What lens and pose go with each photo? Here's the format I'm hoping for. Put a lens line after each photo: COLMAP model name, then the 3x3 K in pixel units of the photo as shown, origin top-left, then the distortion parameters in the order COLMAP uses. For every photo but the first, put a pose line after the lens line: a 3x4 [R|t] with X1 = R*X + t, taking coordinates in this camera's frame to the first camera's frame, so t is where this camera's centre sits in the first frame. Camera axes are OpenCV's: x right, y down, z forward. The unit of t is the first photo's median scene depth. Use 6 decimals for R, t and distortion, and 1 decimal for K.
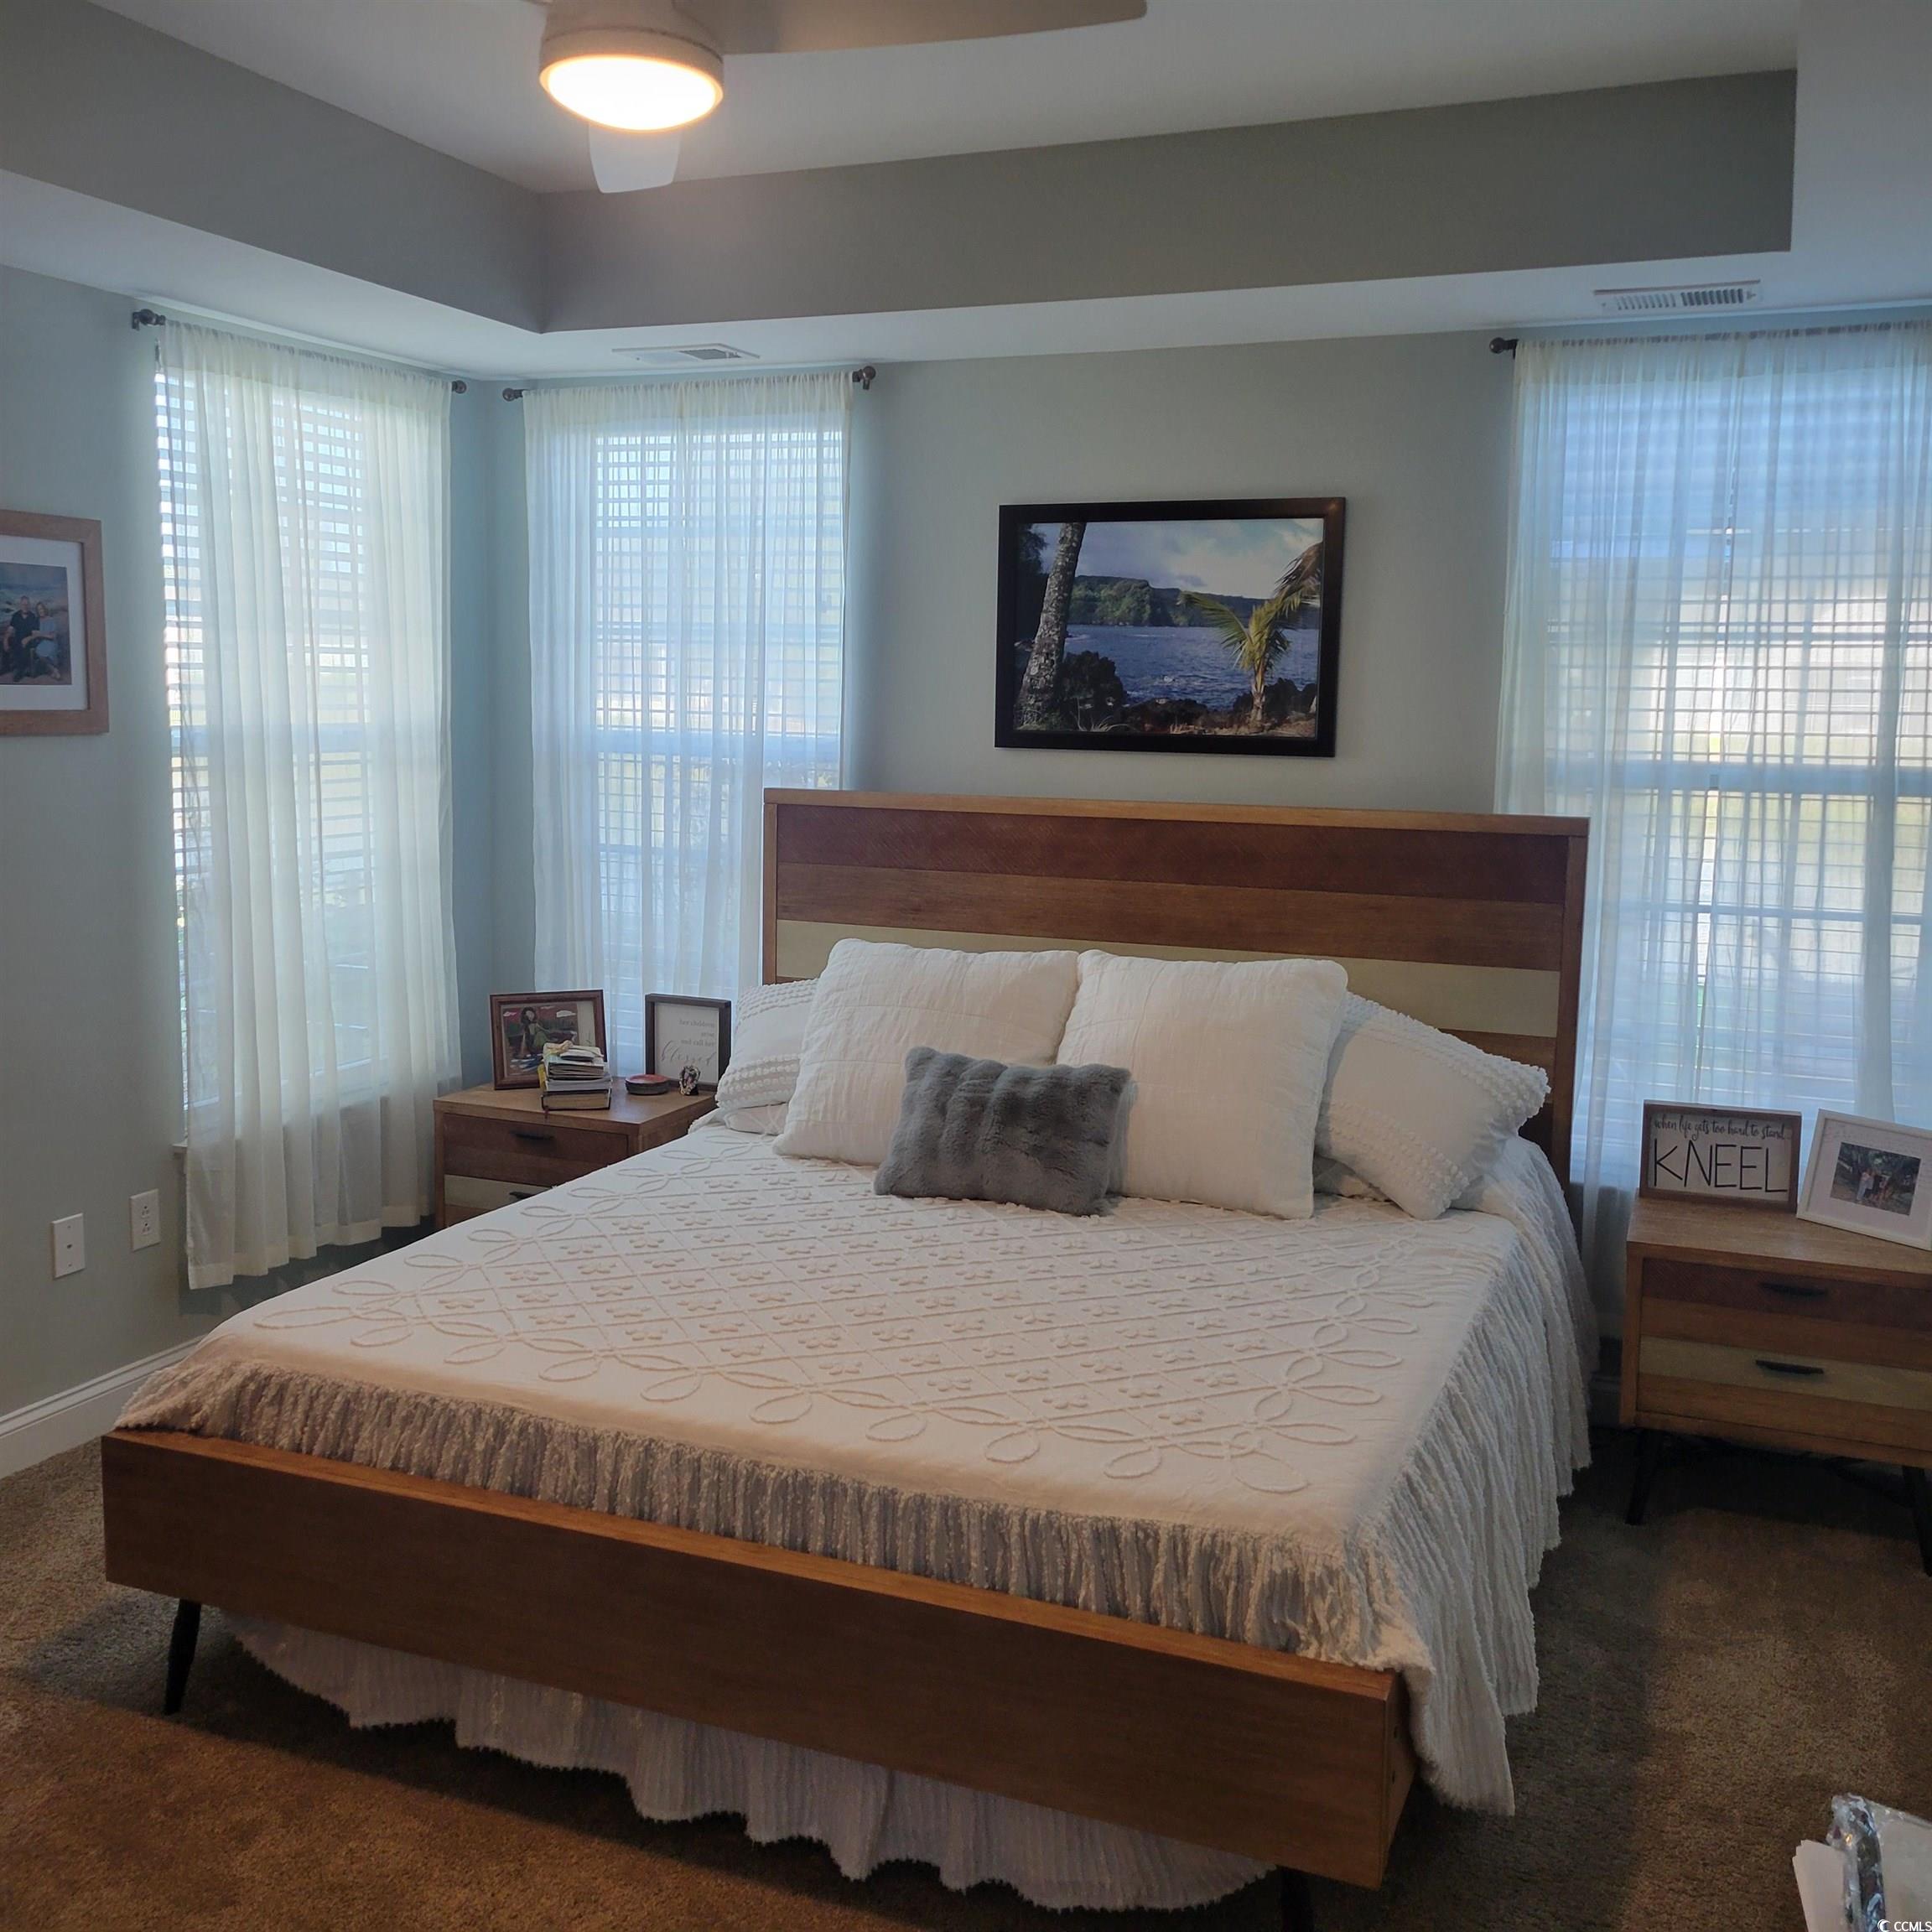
lens RADIAL K [[1959.7, 0, 973.2], [0, 1959.7, 953.1], [0, 0, 1]] dist [0.039244, 0.000000]
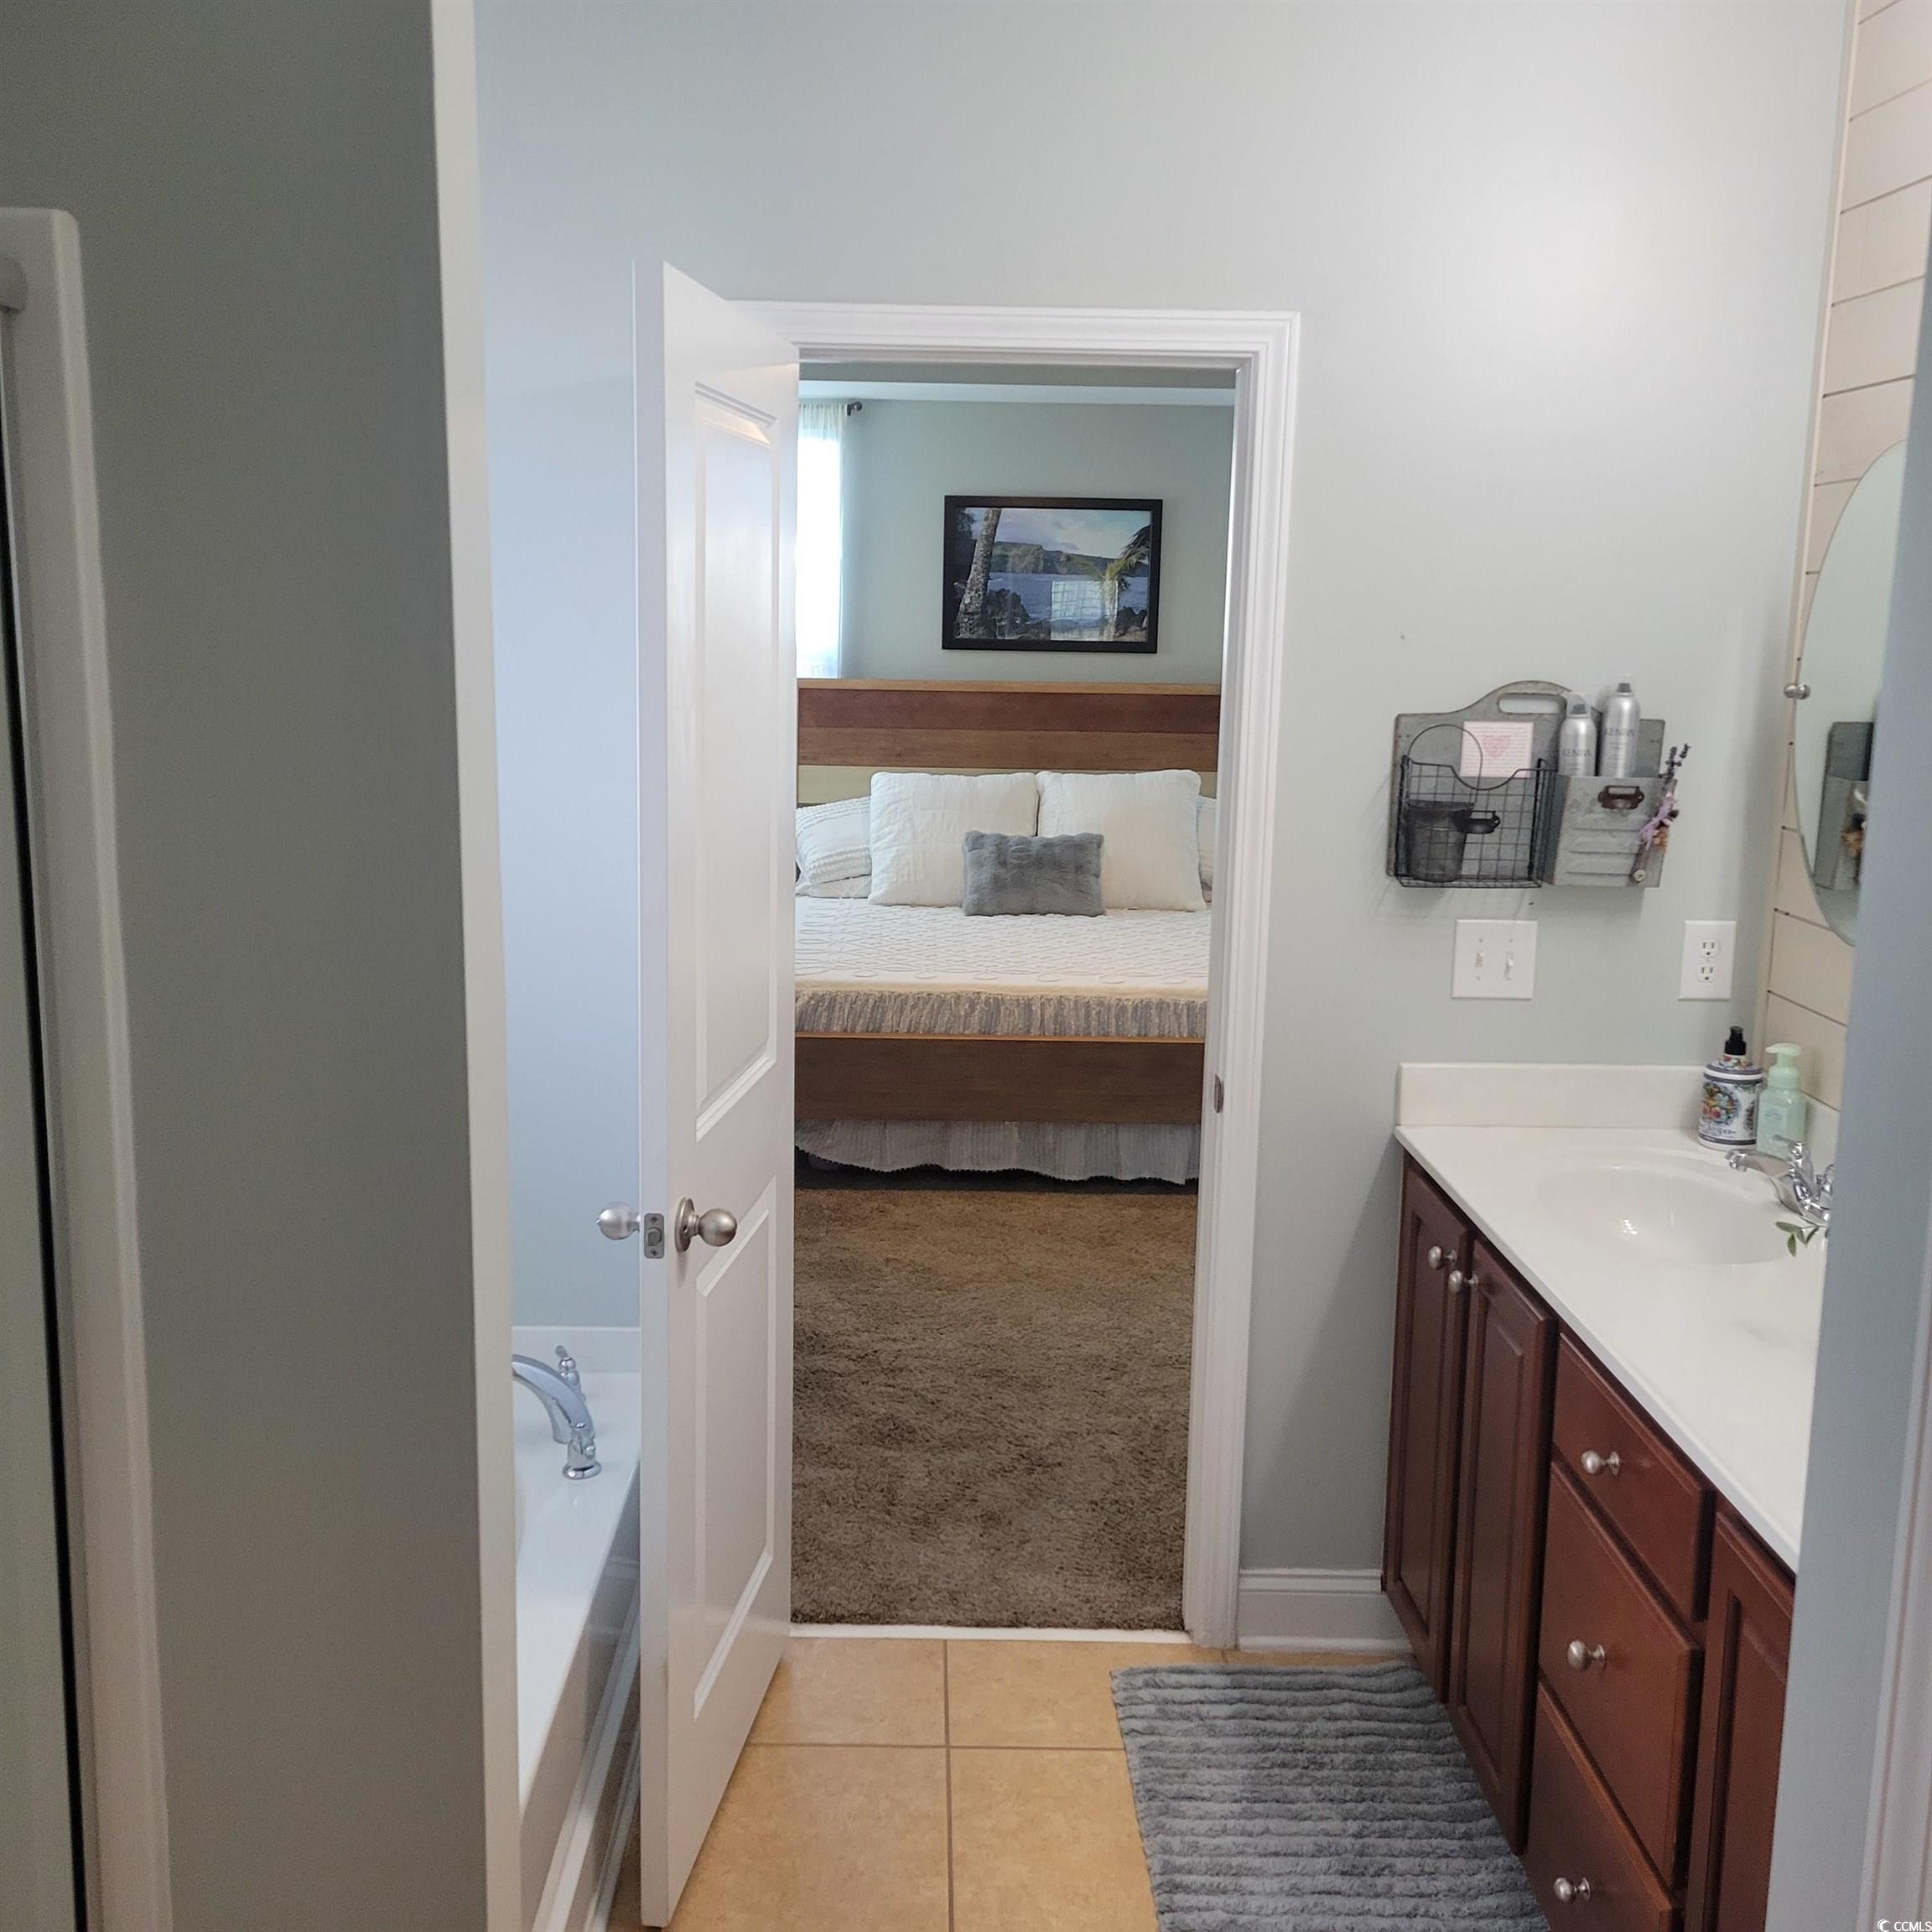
lens RADIAL K [[1959.7, 0, 958.7], [0, 1959.7, 971.1], [0, 0, 1]] dist [0.039244, 0.000000]
pose [[0.921428, -0.071780, 0.381862, -0.636982], [0.050032, 0.996525, 0.066594, 0.051600], [-0.385315, -0.042257, 0.921817, -0.502651]]
